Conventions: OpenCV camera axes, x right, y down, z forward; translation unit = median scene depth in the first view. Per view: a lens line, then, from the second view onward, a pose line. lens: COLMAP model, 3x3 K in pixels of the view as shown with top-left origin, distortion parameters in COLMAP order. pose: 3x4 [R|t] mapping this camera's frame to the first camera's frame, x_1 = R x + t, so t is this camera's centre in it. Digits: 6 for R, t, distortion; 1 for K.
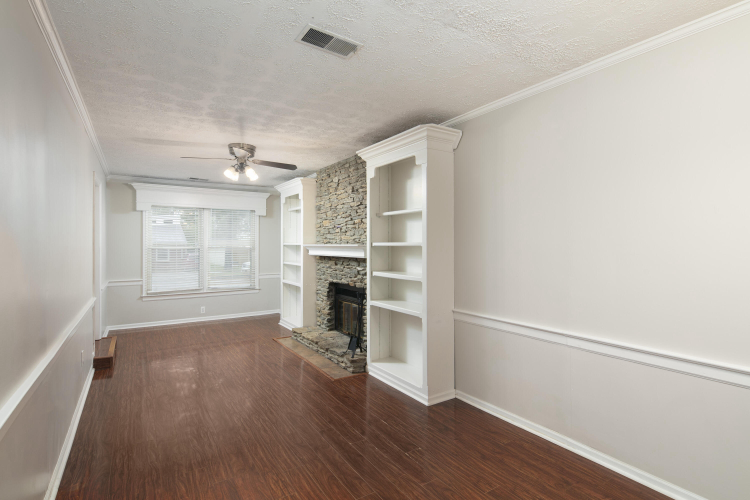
lens RADIAL K [[367.8, 0, 371.4], [0, 367.8, 249.7], [0, 0, 1]] dist [-0.004049, -0.001625]
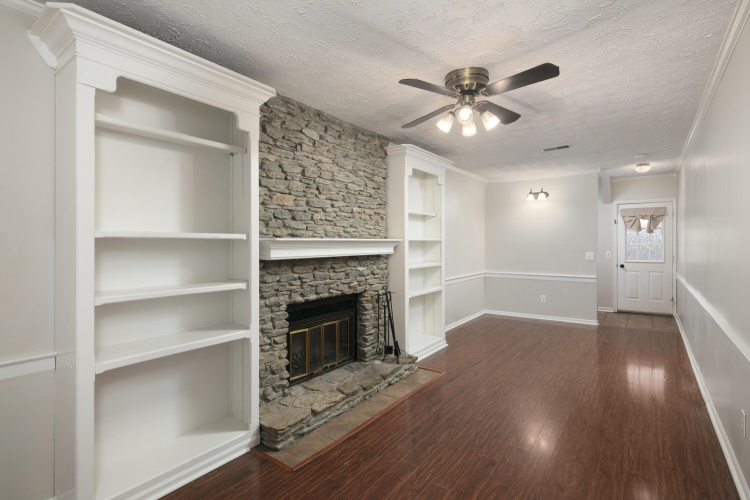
lens RADIAL K [[367.8, 0, 370.9], [0, 367.8, 243.6], [0, 0, 1]] dist [-0.004049, -0.001625]
pose [[-0.344188, -0.010153, 0.938846, -0.792848], [0.008865, 0.999862, 0.014063, -0.015030], [-0.938859, 0.013163, -0.344050, 1.239385]]
